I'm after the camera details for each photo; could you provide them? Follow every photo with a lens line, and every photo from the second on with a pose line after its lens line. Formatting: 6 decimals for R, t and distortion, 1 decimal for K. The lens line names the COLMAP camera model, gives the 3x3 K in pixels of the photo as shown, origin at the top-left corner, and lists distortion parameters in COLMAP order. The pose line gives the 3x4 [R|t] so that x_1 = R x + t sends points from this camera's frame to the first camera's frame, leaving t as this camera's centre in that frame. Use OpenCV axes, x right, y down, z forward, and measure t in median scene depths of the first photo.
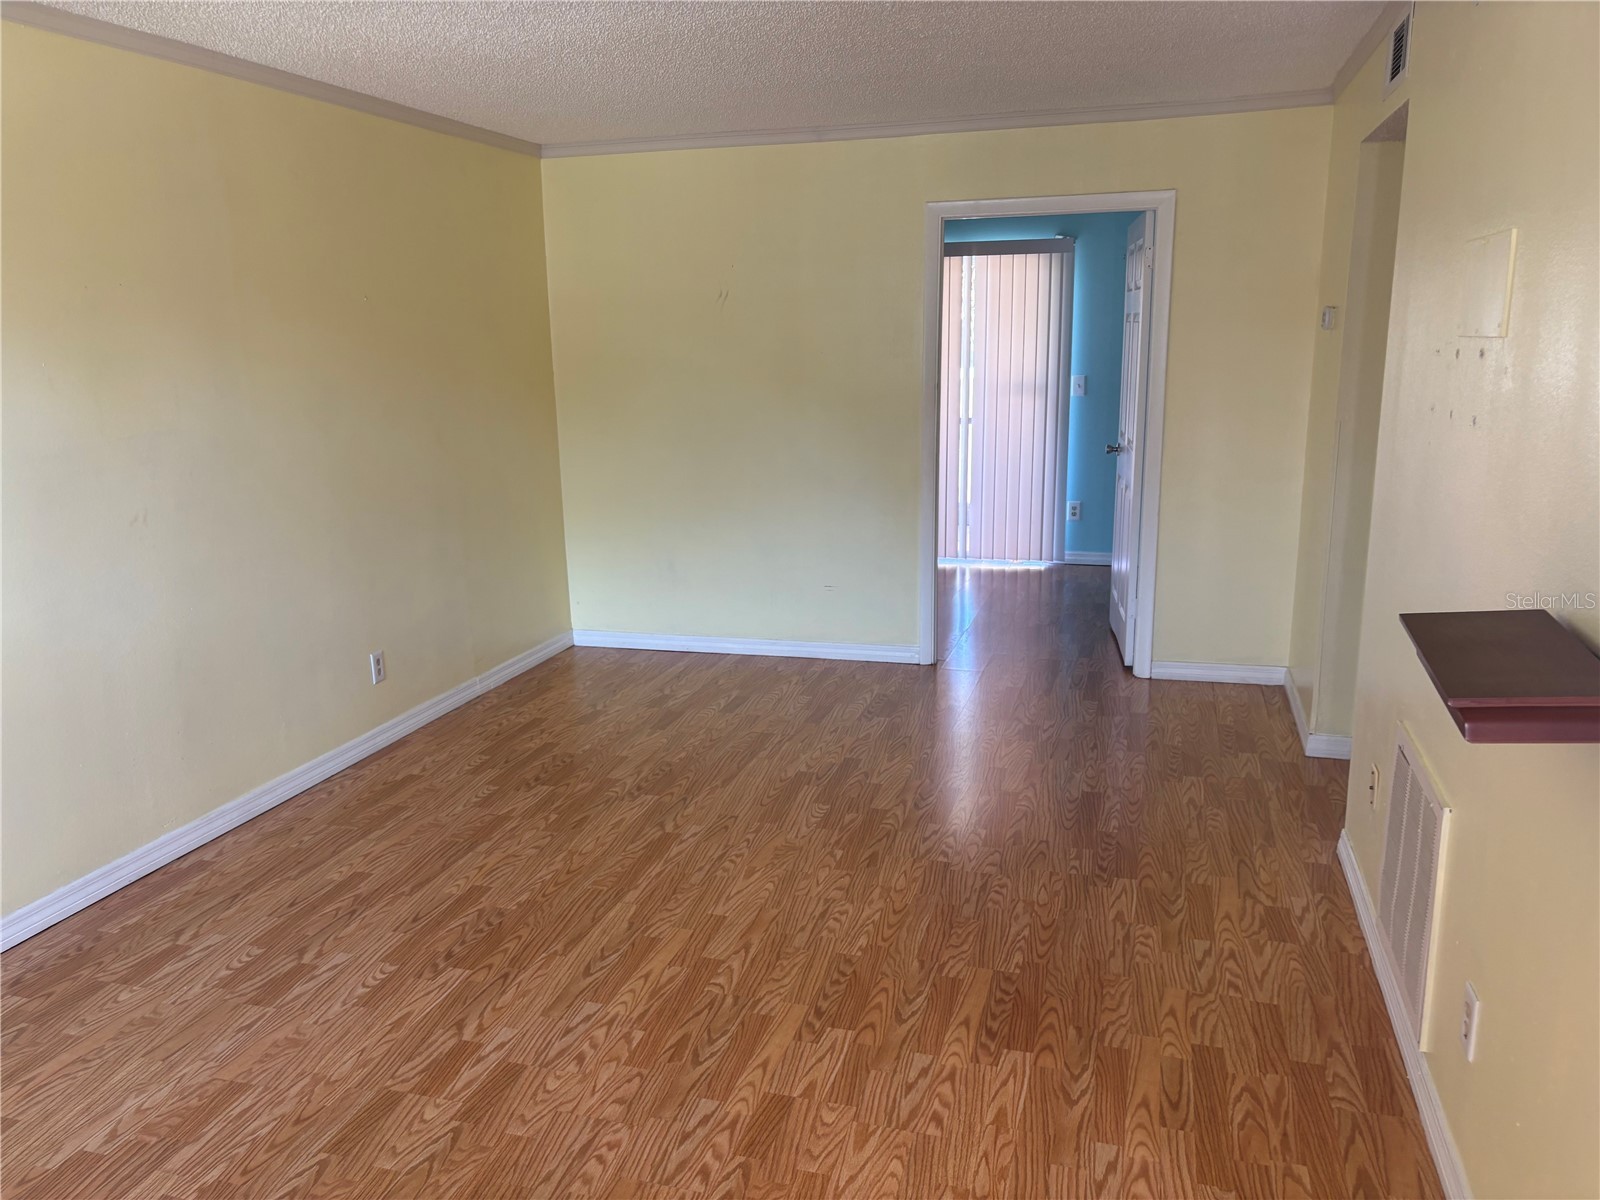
lens RADIAL K [[1196.3, 0, 800.0], [0, 1196.3, 600.0], [0, 0, 1]] dist [0.030555, -0.038856]
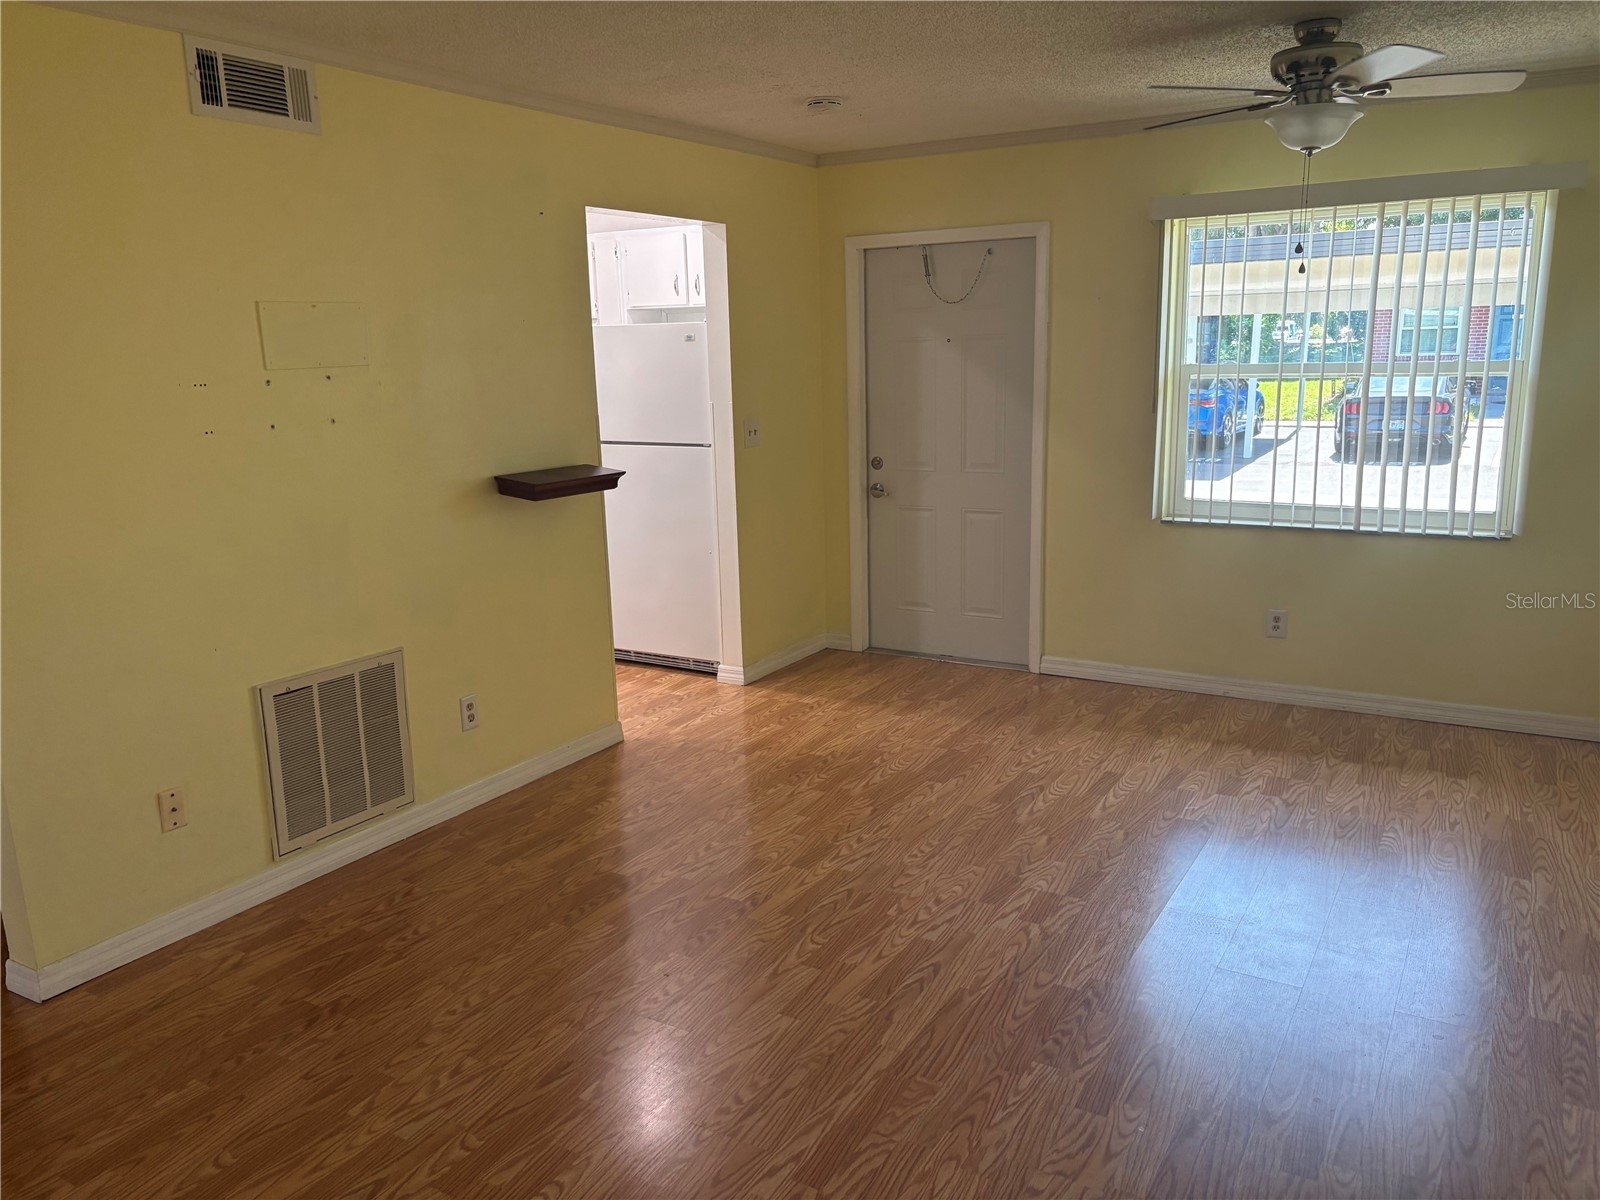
lens RADIAL K [[1196.3, 0, 800.0], [0, 1196.3, 600.0], [0, 0, 1]] dist [0.030555, -0.038856]
pose [[-0.966537, -0.009119, 0.256365, -0.336934], [0.101140, 0.904870, 0.413499, -0.416087], [-0.235748, 0.425591, -0.873668, 1.857828]]
